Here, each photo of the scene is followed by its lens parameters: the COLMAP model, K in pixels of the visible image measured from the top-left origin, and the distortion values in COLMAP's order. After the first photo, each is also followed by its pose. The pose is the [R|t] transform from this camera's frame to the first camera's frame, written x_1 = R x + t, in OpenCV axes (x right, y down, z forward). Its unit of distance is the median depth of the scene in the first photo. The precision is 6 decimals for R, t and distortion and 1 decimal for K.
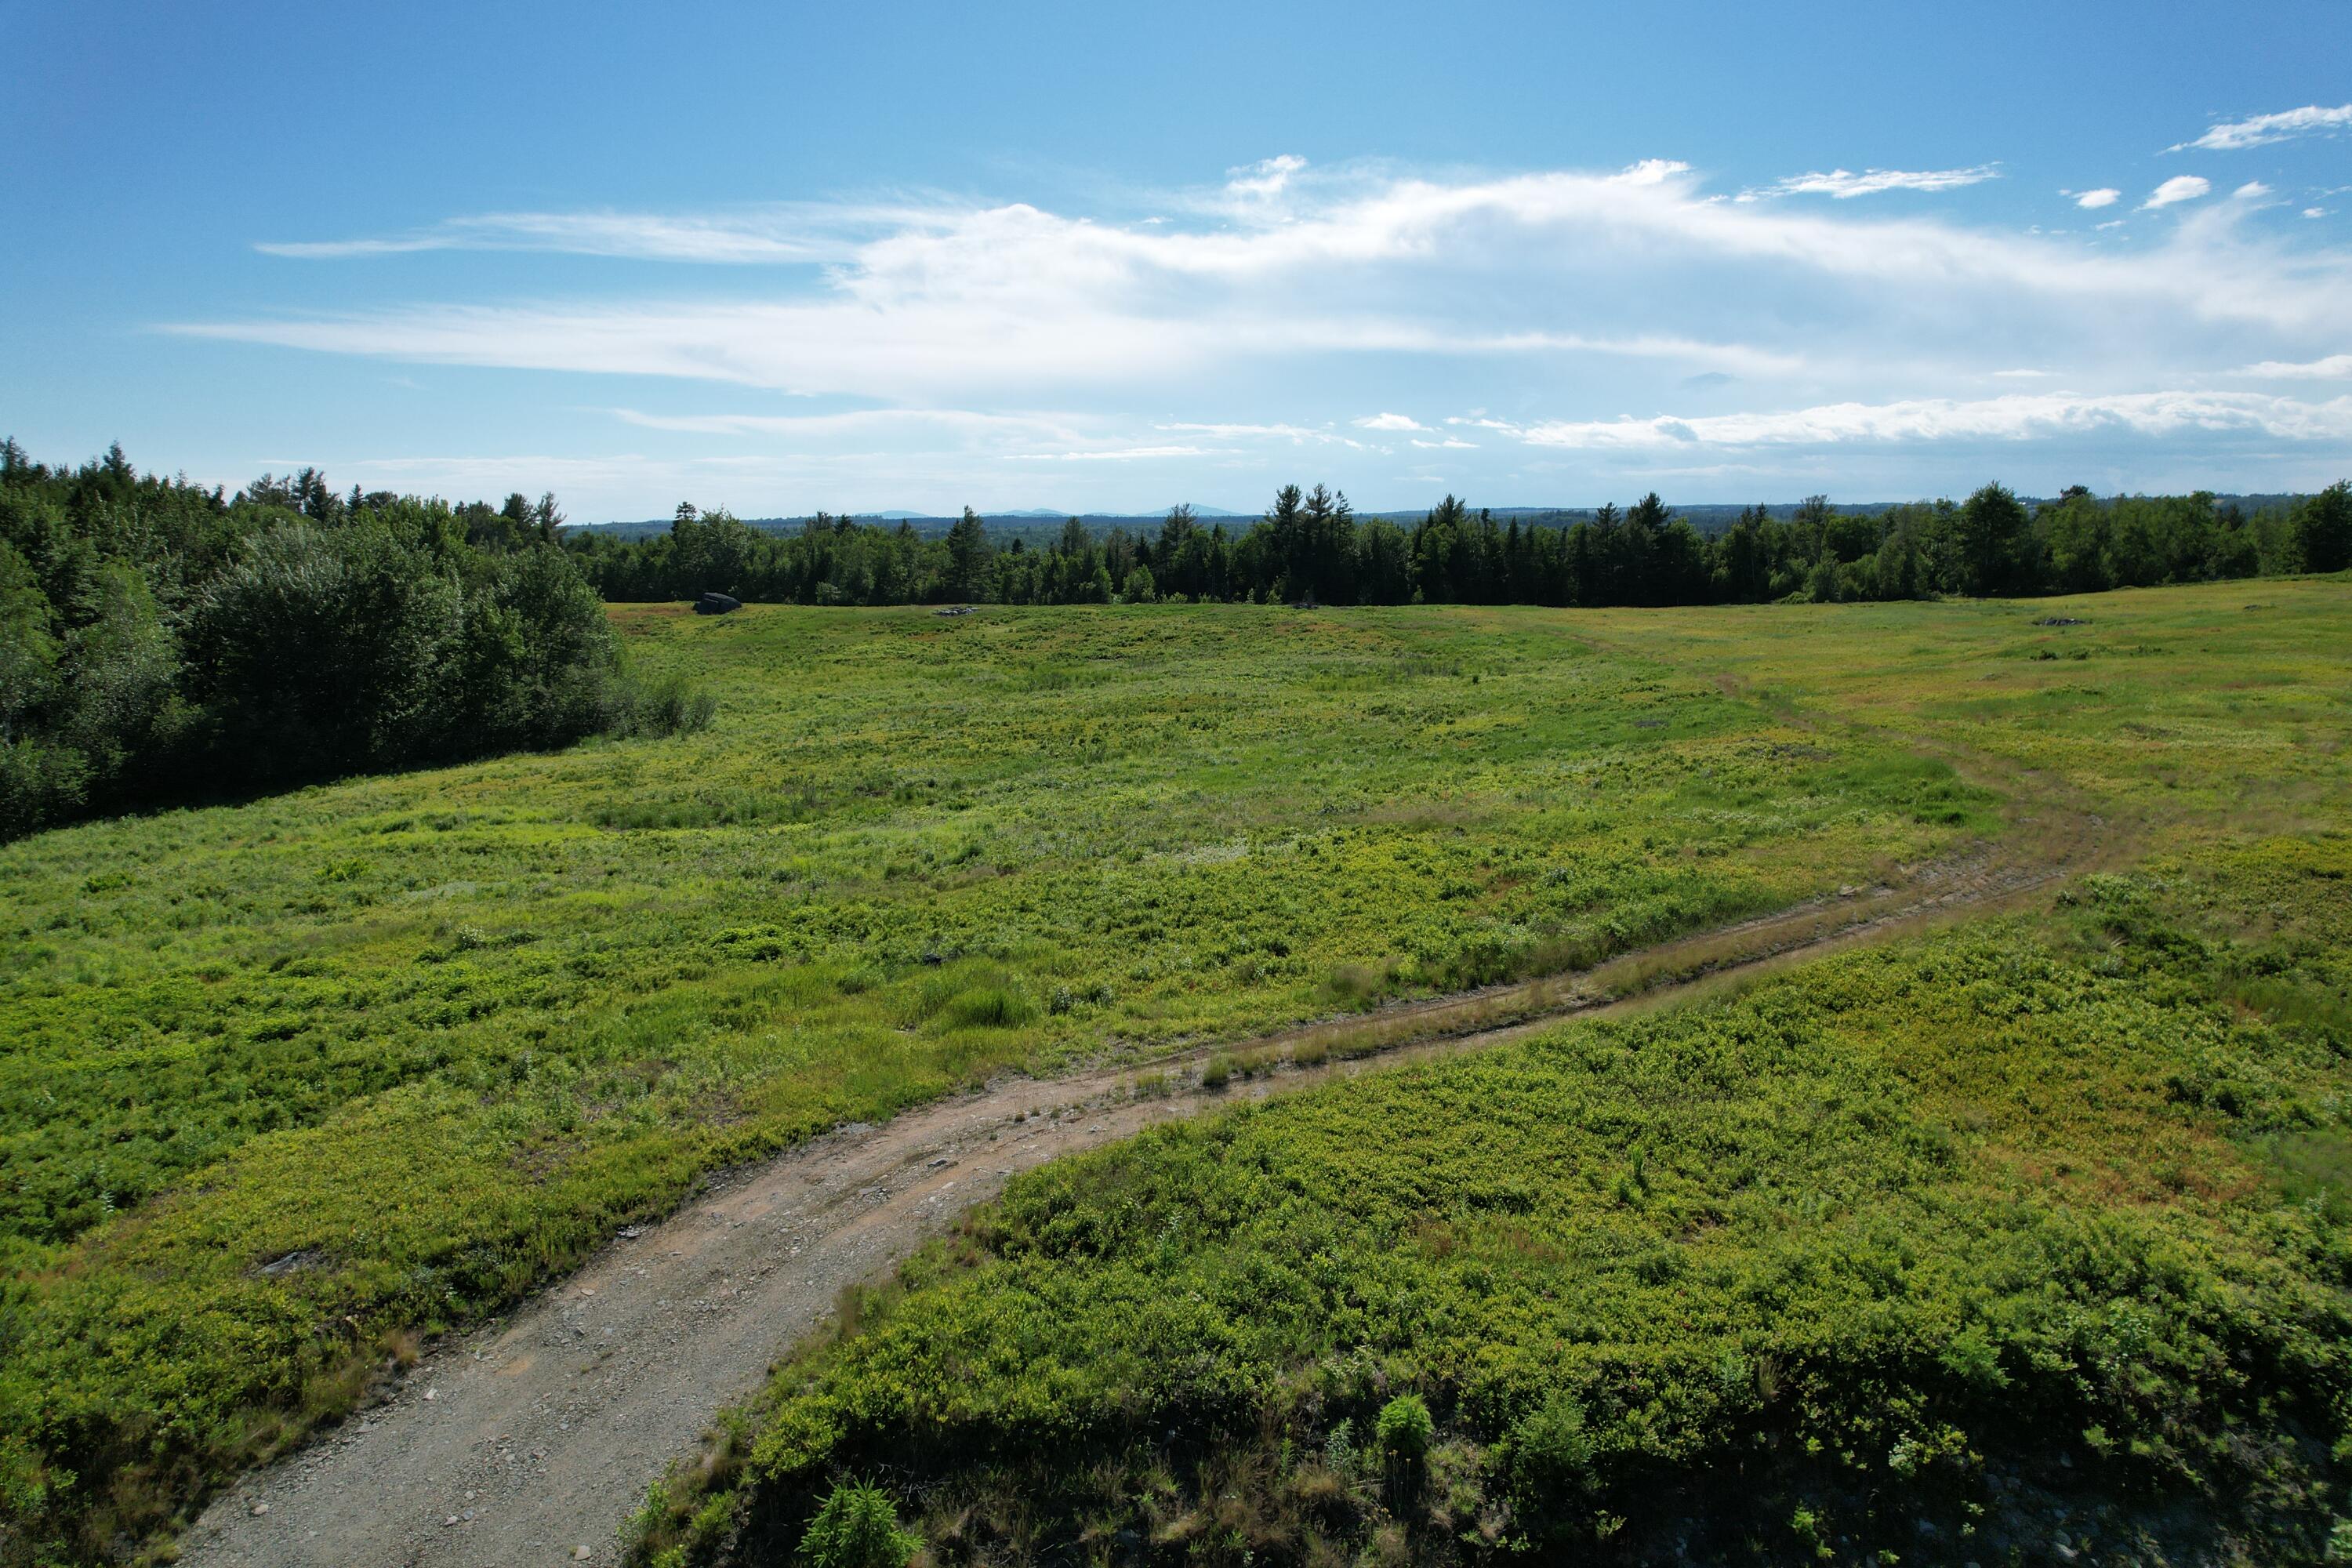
lens RADIAL K [[1518.9, 0, 1185.3], [0, 1518.9, 774.3], [0, 0, 1]] dist [-0.074919, 0.070800]
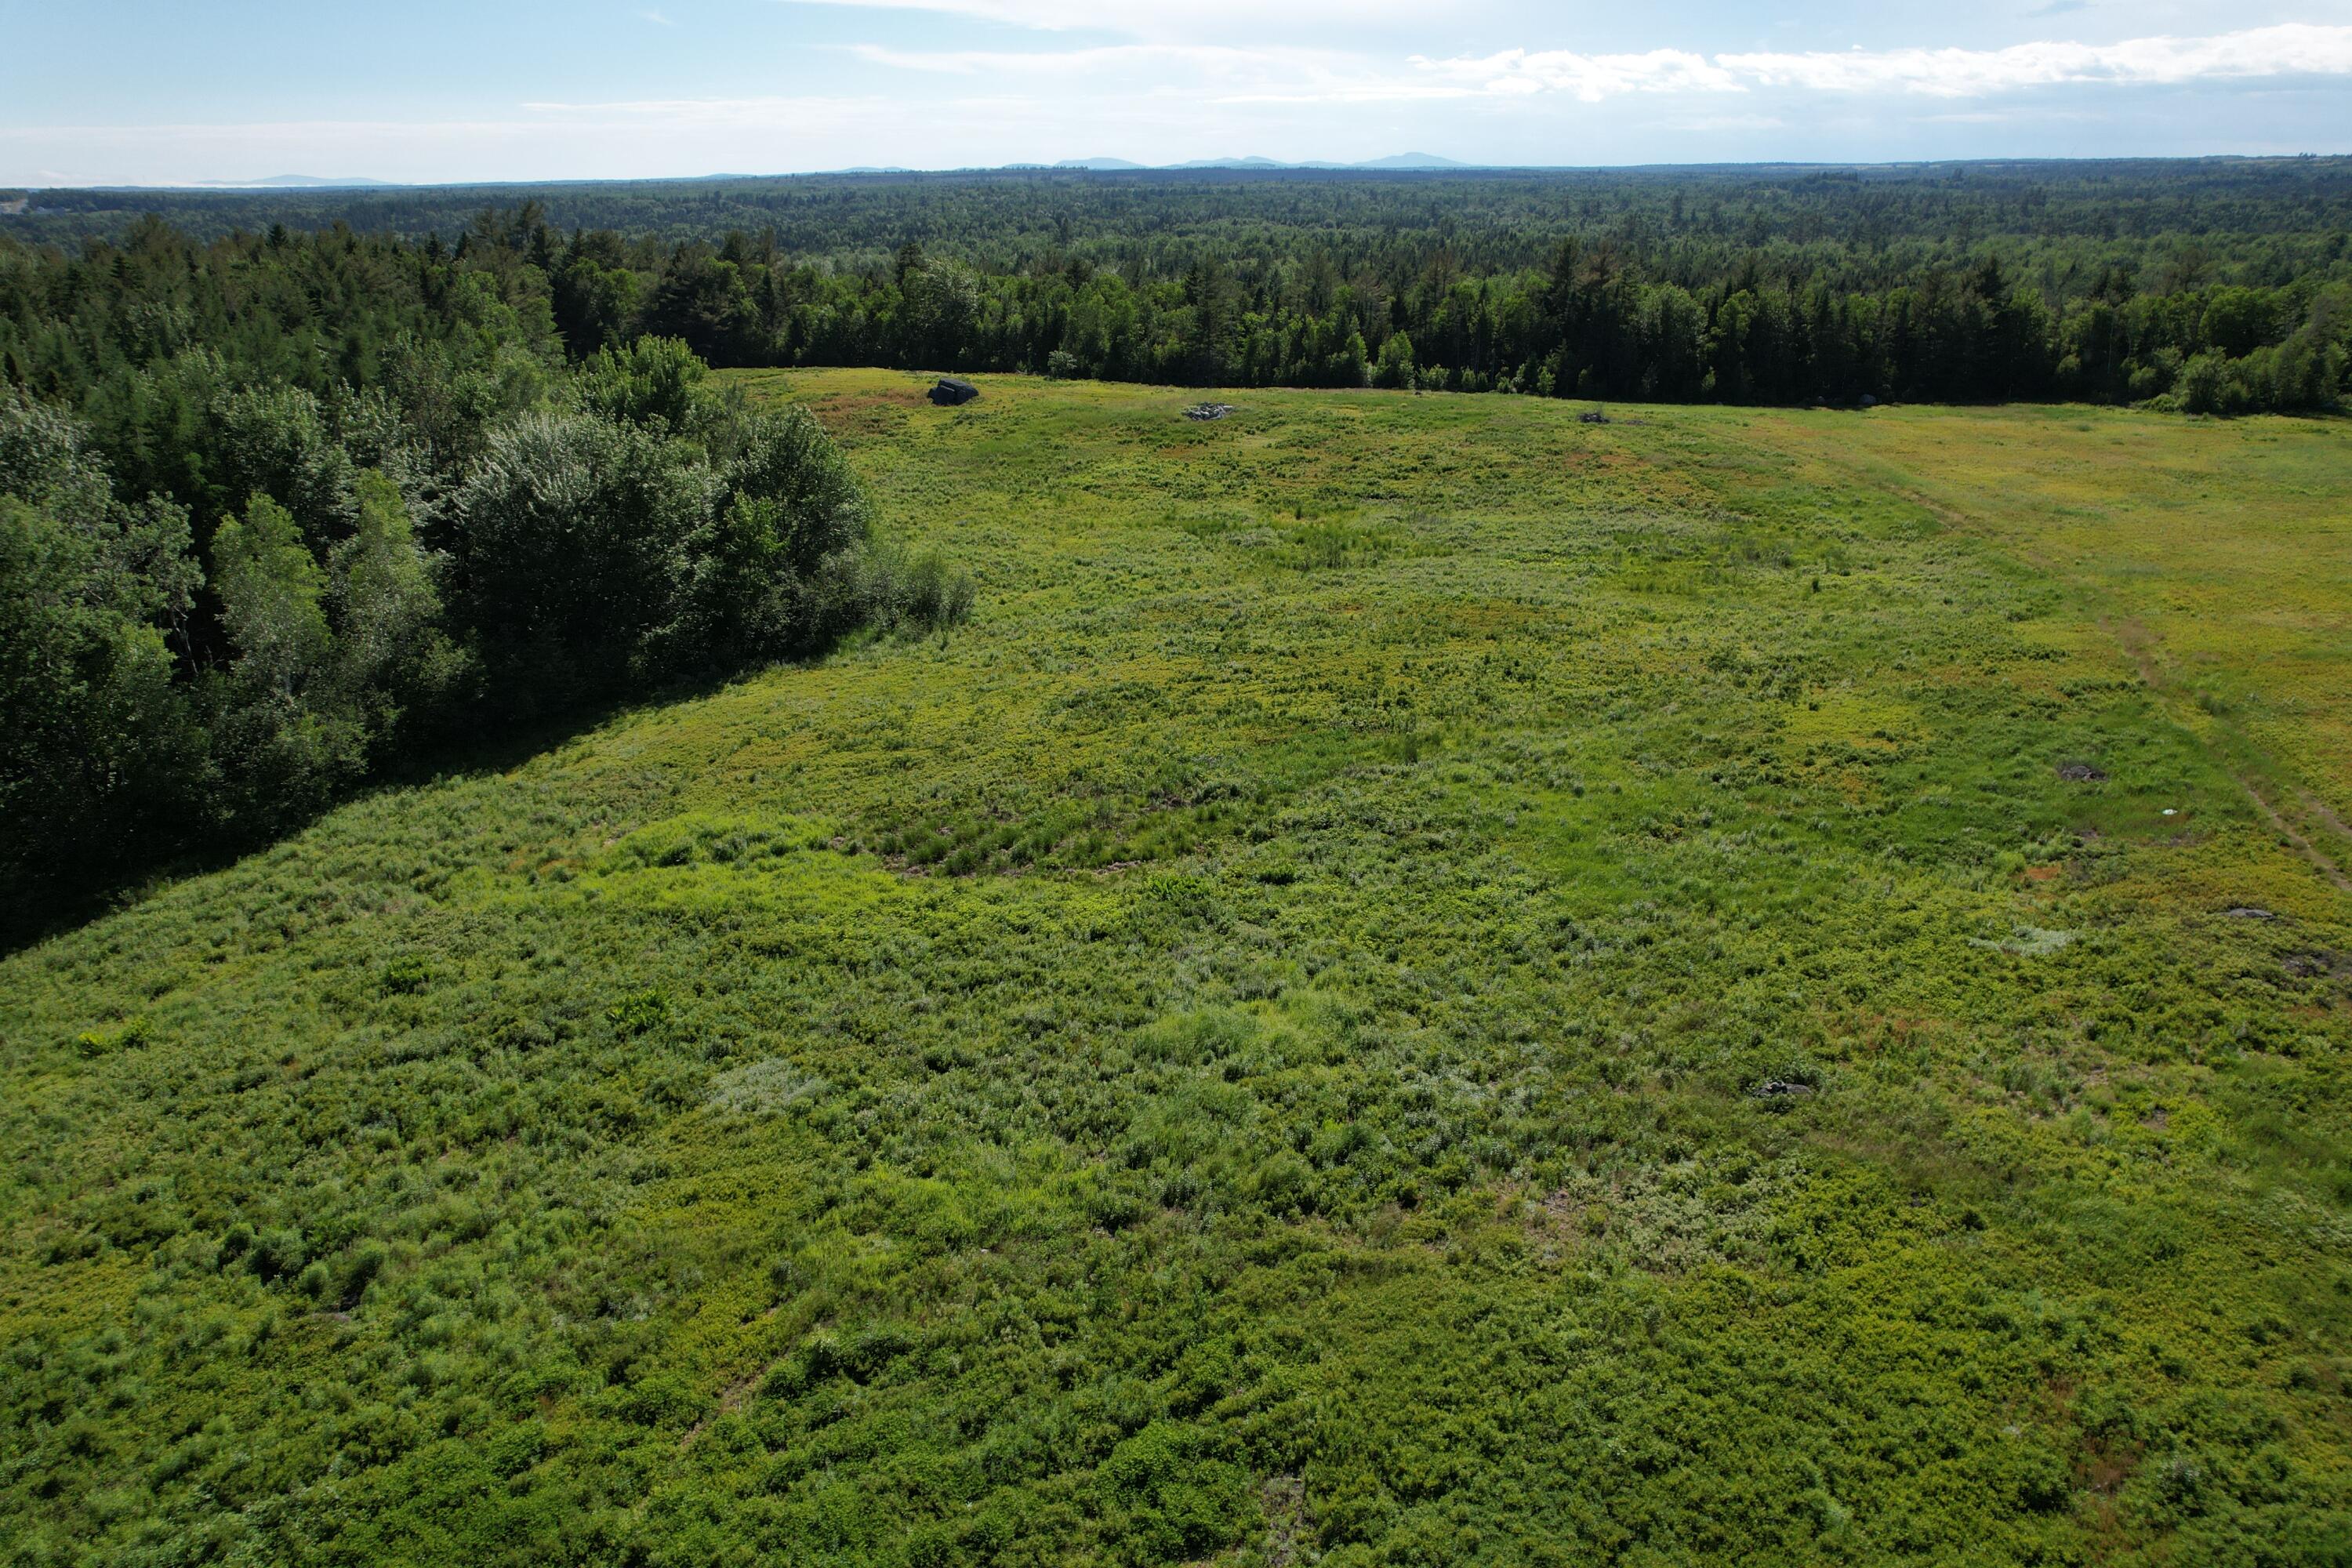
lens RADIAL K [[1518.9, 0, 1181.3], [0, 1518.9, 778.3], [0, 0, 1]] dist [-0.074919, 0.070800]
pose [[0.990572, 0.054754, -0.125573, -0.046146], [-0.026000, 0.975131, 0.220098, -0.109157], [0.134501, -0.214758, 0.967361, 0.065387]]
